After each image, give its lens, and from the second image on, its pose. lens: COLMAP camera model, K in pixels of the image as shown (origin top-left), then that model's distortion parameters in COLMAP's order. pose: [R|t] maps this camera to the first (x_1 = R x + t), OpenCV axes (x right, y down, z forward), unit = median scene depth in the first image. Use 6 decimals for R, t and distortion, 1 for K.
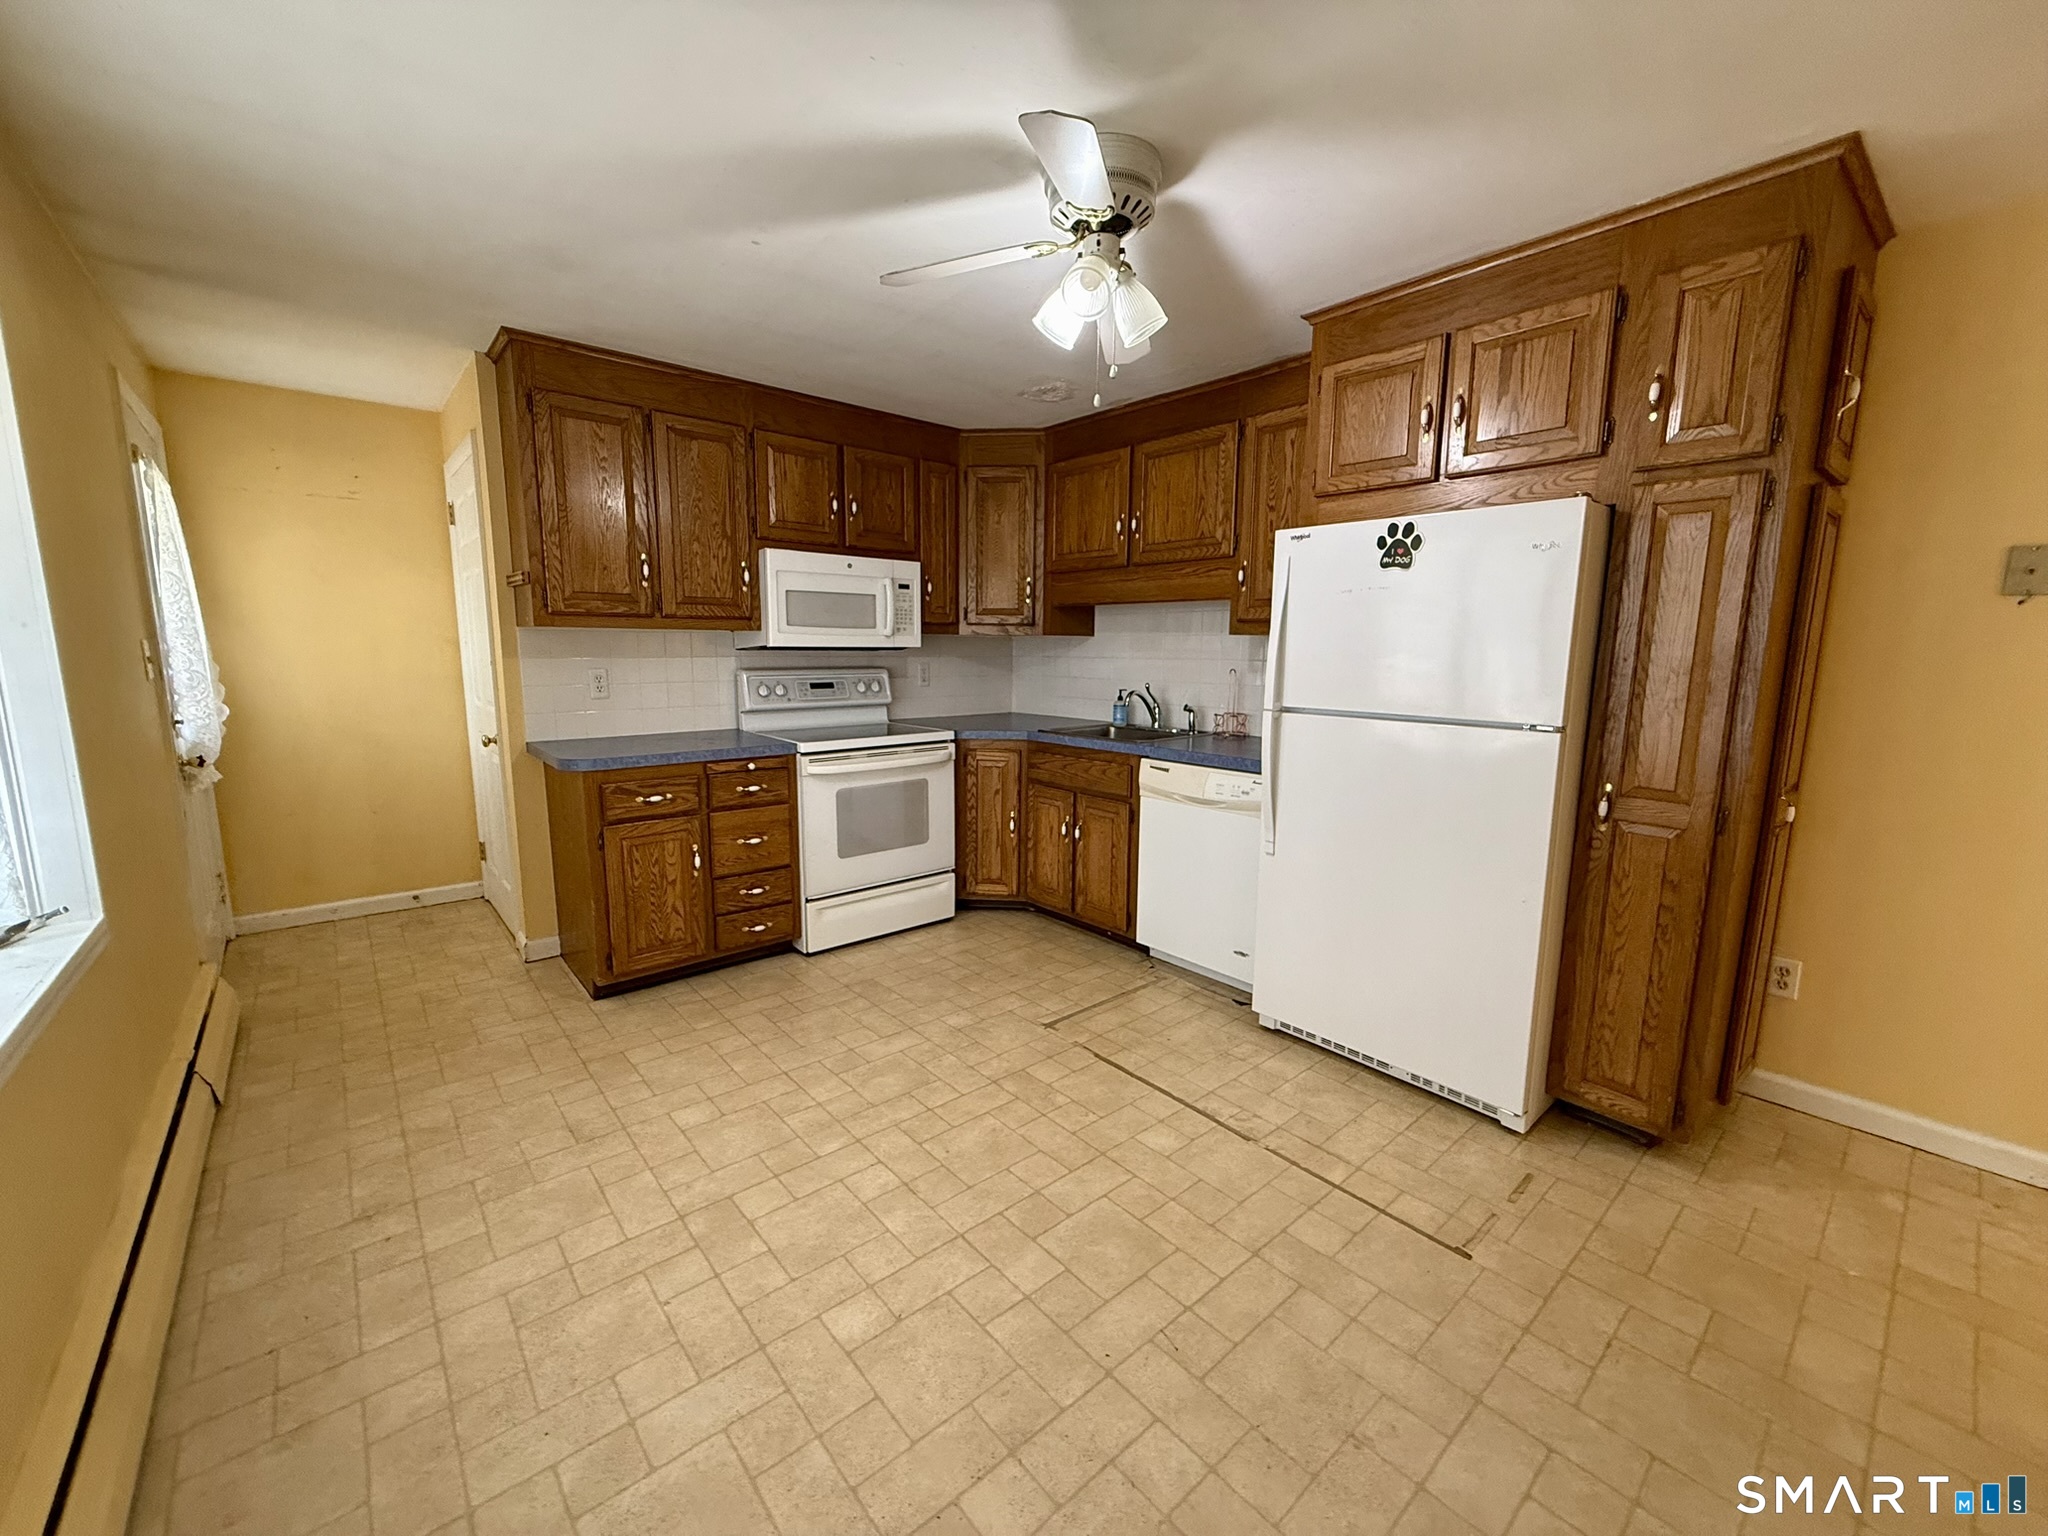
lens RADIAL K [[809.6, 0, 1023.6], [0, 809.6, 768.7], [0, 0, 1]] dist [-0.004646, 0.000399]
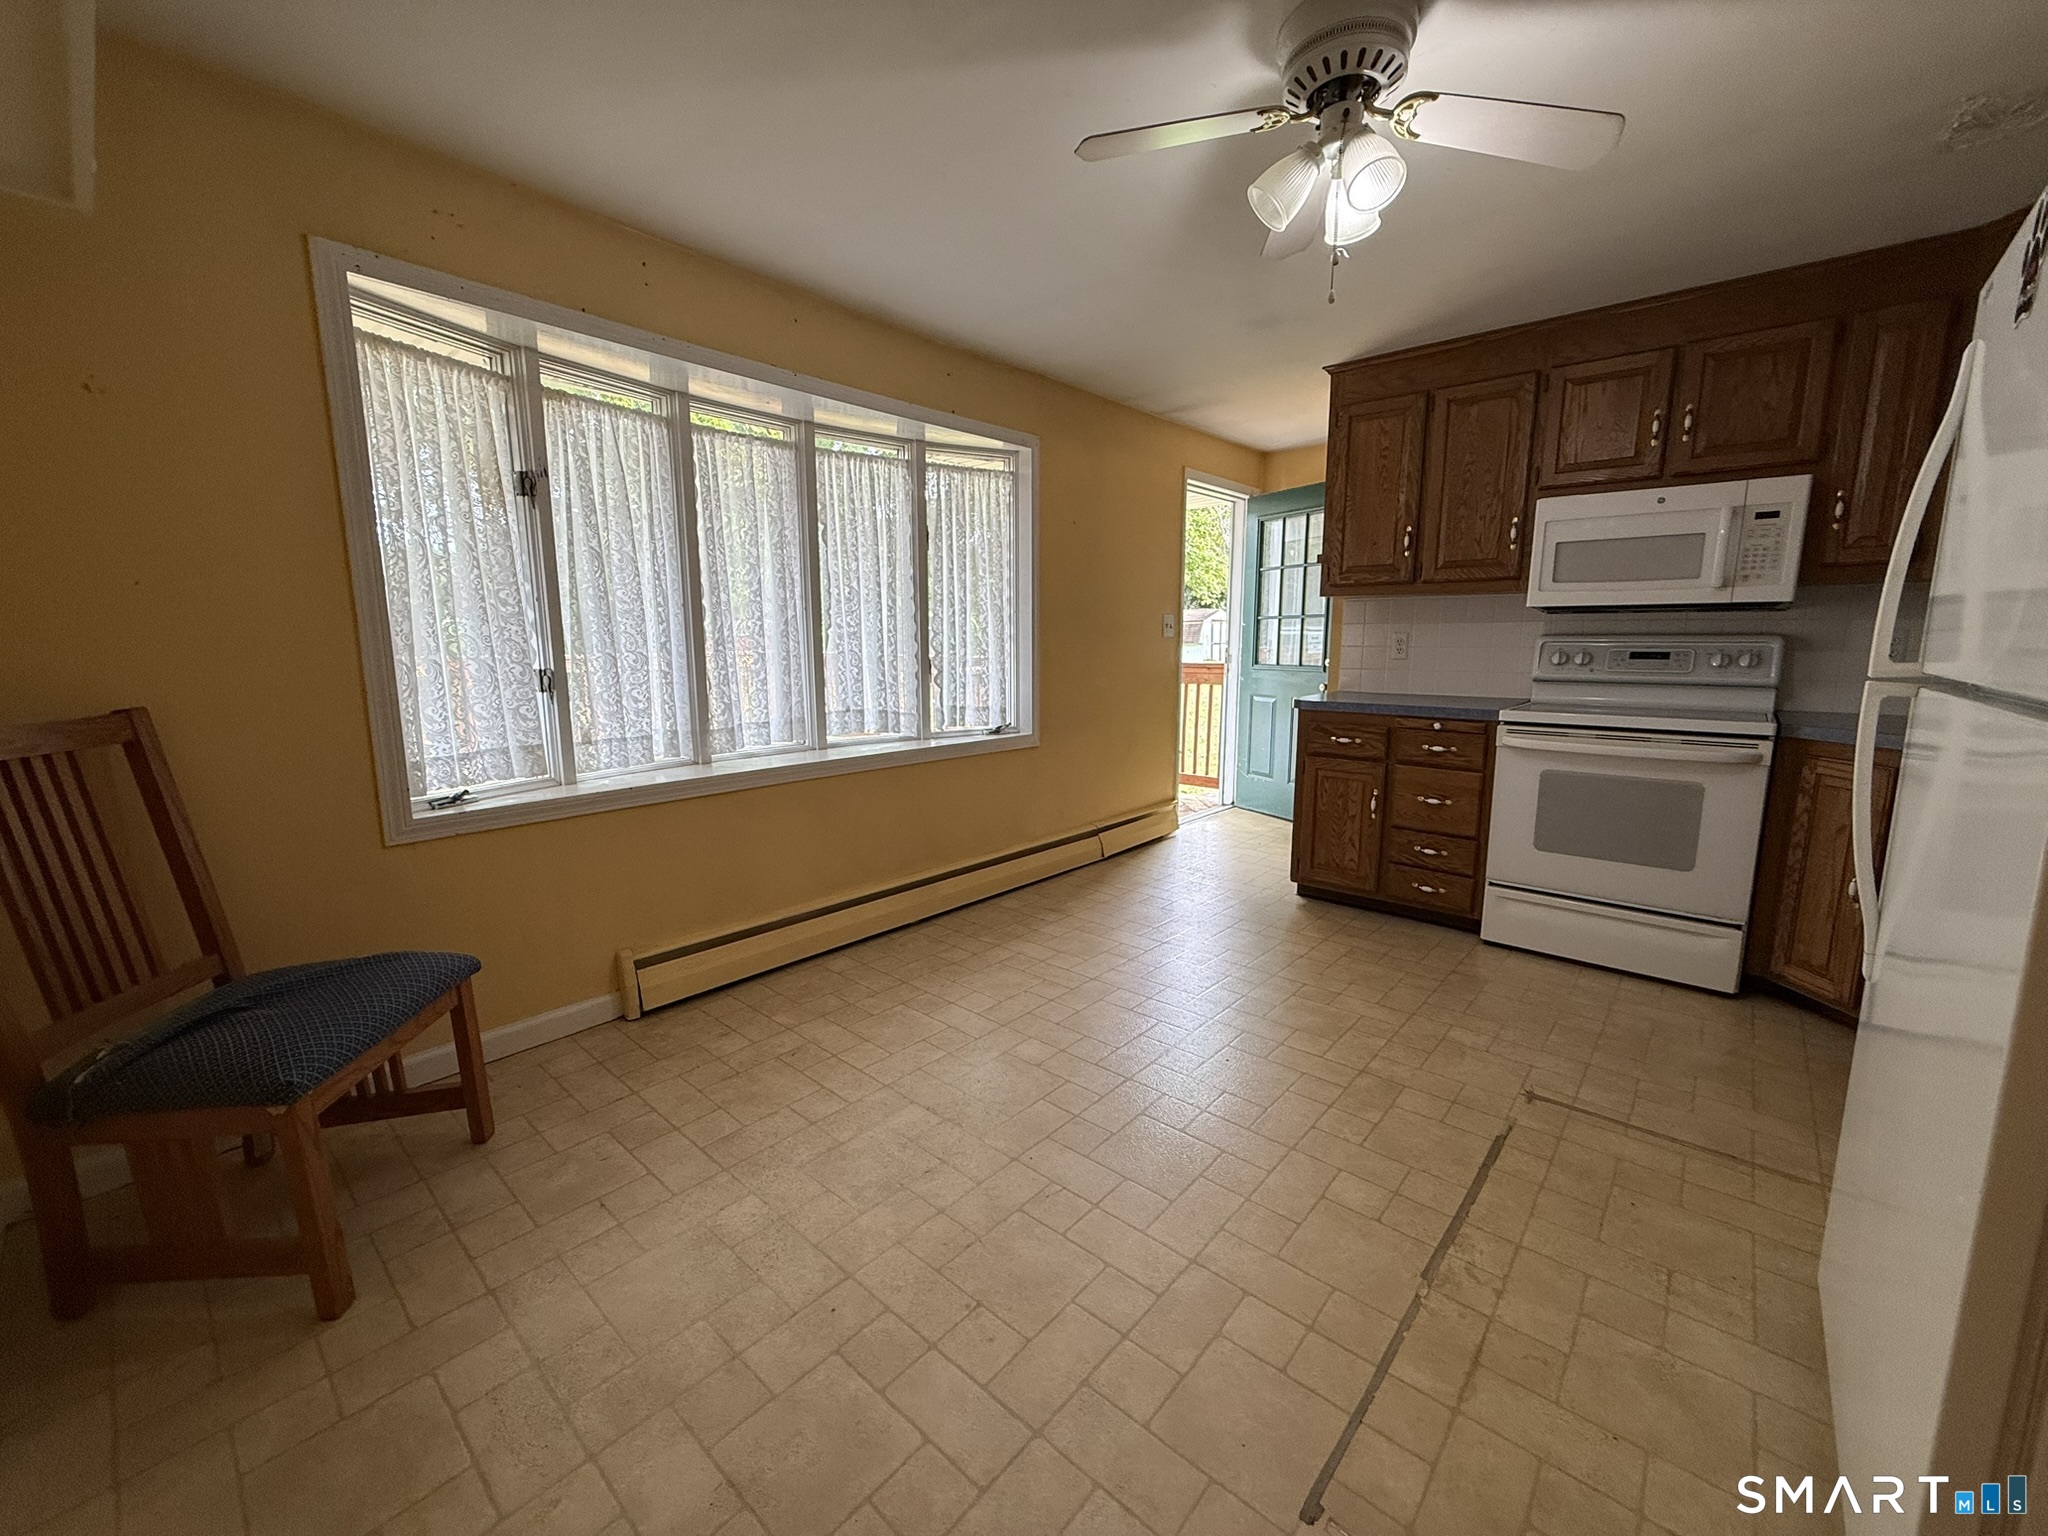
lens RADIAL K [[809.6, 0, 1023.6], [0, 809.6, 768.7], [0, 0, 1]] dist [-0.004646, 0.000399]
pose [[0.138982, 0.150339, -0.978817, 0.552781], [-0.148391, 0.980411, 0.129514, -0.004690], [0.979114, 0.127248, 0.158569, 0.327071]]
